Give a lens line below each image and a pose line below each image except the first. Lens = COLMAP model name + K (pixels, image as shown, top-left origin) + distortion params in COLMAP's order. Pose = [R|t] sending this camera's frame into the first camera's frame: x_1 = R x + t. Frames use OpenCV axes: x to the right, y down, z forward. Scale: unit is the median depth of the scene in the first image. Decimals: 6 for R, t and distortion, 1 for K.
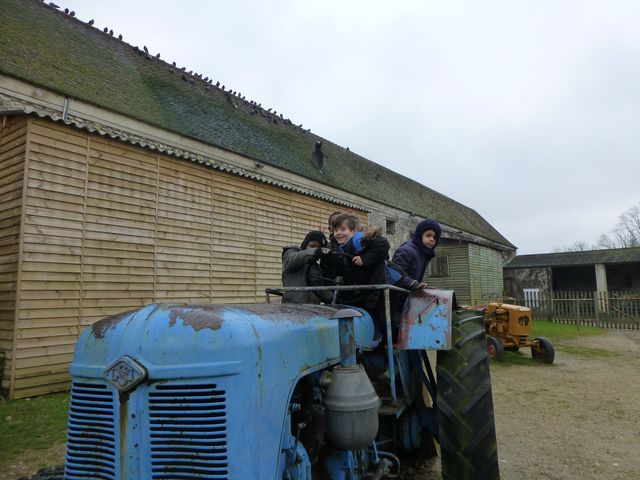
lens RADIAL K [[460.6, 0, 322.1], [0, 460.6, 238.4], [0, 0, 1]] dist [-0.034428, 0.000445]
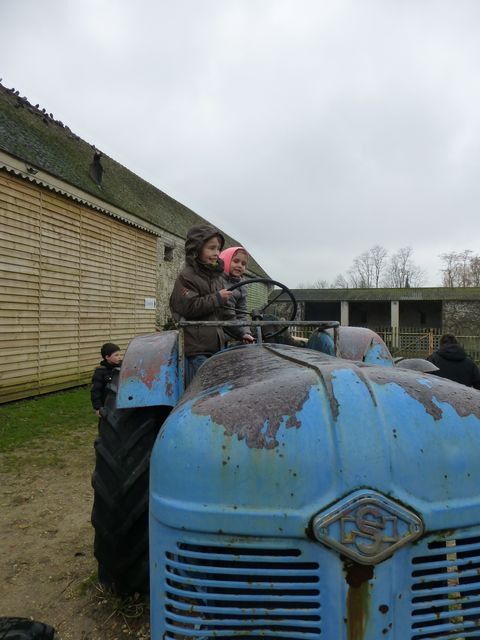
lens RADIAL K [[460.6, 0, 239.5], [0, 460.6, 322.5], [0, 0, 1]] dist [-0.034428, 0.000445]
pose [[0.939369, 0.023234, 0.342121, -0.080169], [-0.064305, 0.991937, 0.109201, 0.005382], [-0.336825, -0.124581, 0.933289, 0.070974]]
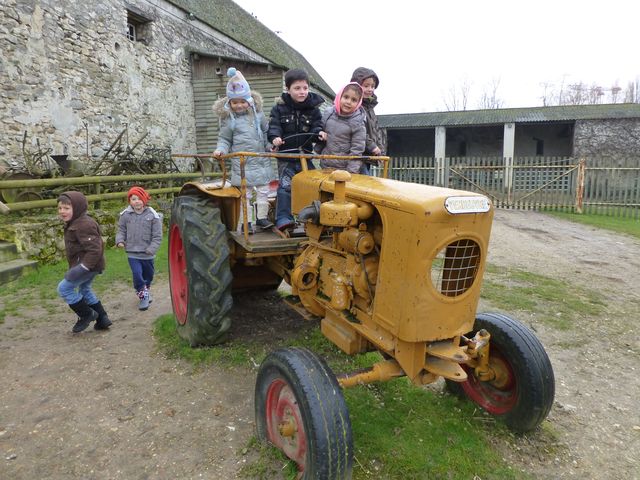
lens RADIAL K [[460.6, 0, 319.3], [0, 460.6, 241.7], [0, 0, 1]] dist [-0.034428, 0.000445]
pose [[0.940045, -0.060874, 0.335572, 0.329417], [-0.036916, 0.959998, 0.277561, 0.122418], [-0.339045, -0.273308, 0.900195, 0.862490]]
